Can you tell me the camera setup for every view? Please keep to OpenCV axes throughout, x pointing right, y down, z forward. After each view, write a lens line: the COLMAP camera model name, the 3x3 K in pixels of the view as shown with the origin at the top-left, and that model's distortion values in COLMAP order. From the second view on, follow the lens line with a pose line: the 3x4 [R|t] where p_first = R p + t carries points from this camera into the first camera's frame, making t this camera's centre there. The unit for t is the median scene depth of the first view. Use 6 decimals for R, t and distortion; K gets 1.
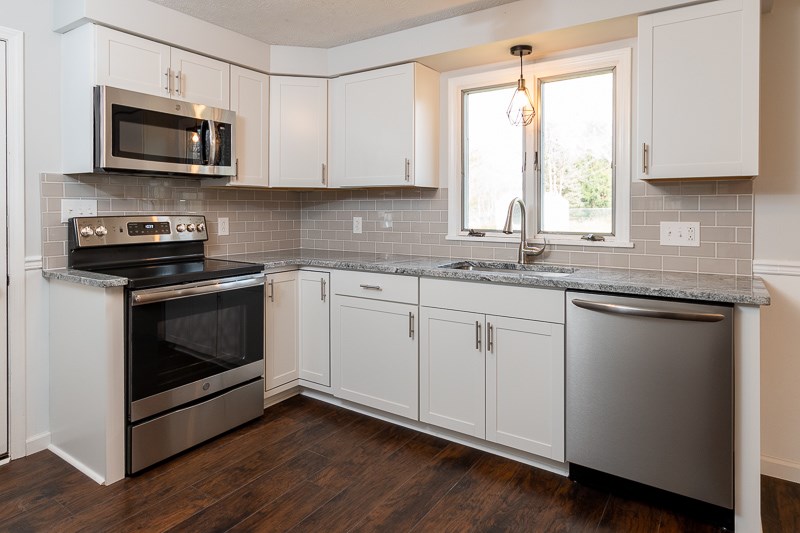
lens RADIAL K [[470.7, 0, 398.3], [0, 470.7, 210.5], [0, 0, 1]] dist [0.002804, 0.000630]
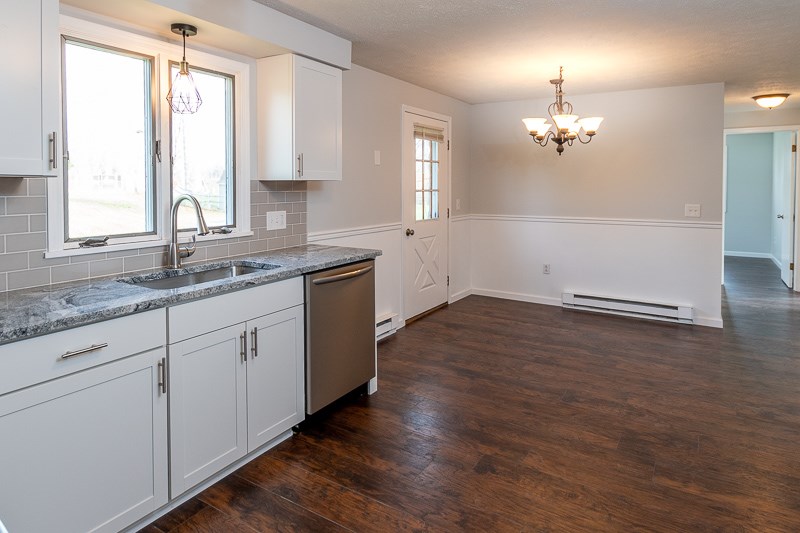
lens RADIAL K [[484.1, 0, 399.2], [0, 484.1, 190.5], [0, 0, 1]] dist [0.001570, 0.000682]
pose [[-0.041925, -0.013439, 0.999030, -0.675778], [0.004221, 0.999898, 0.013628, -0.044873], [-0.999112, 0.004788, -0.041864, 0.627355]]
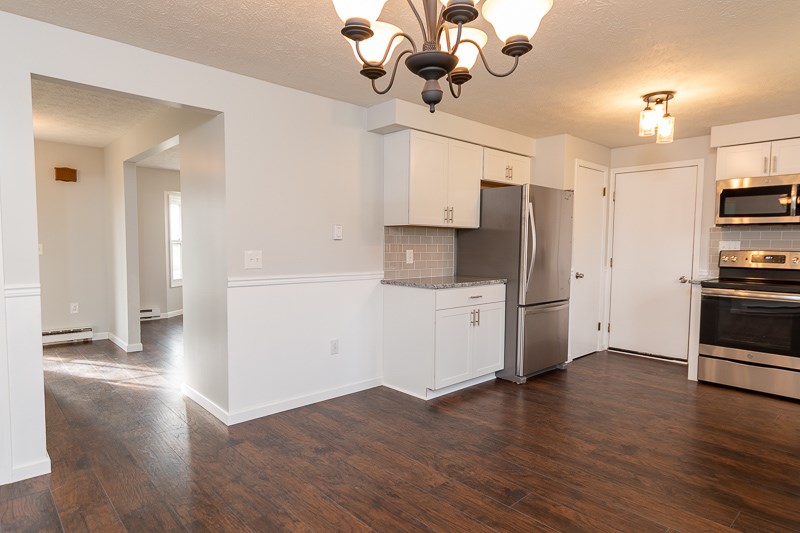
lens RADIAL K [[456.9, 0, 398.6], [0, 456.9, 269.5], [0, 0, 1]] dist [-0.001730, -0.001396]
pose [[-0.225854, 0.052647, -0.972738, 1.255867], [-0.015913, 0.998206, 0.057720, 0.005591], [0.974031, 0.028516, -0.224611, 0.155268]]
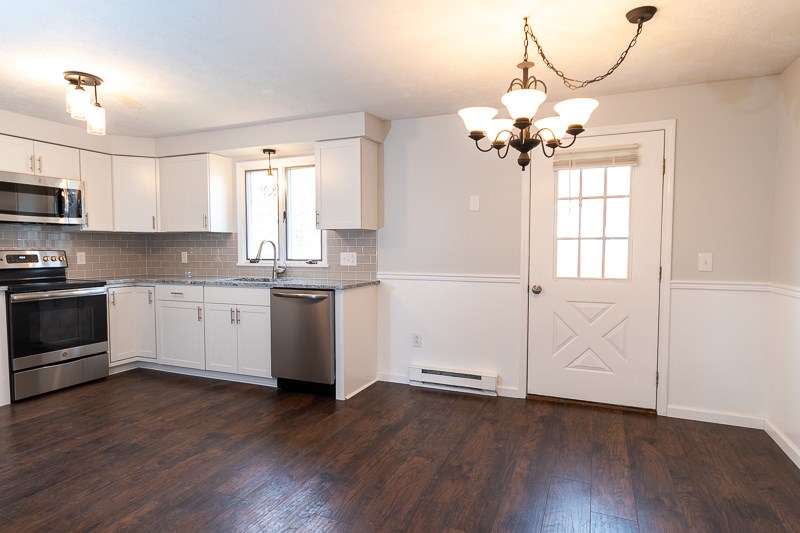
lens RADIAL K [[456.9, 0, 398.6], [0, 456.9, 269.5], [0, 0, 1]] dist [-0.001730, -0.001396]
pose [[0.981612, -0.009872, 0.190634, 0.393933], [0.001685, 0.999071, 0.043062, 0.011908], [-0.190882, -0.041949, 0.980716, -0.697528]]
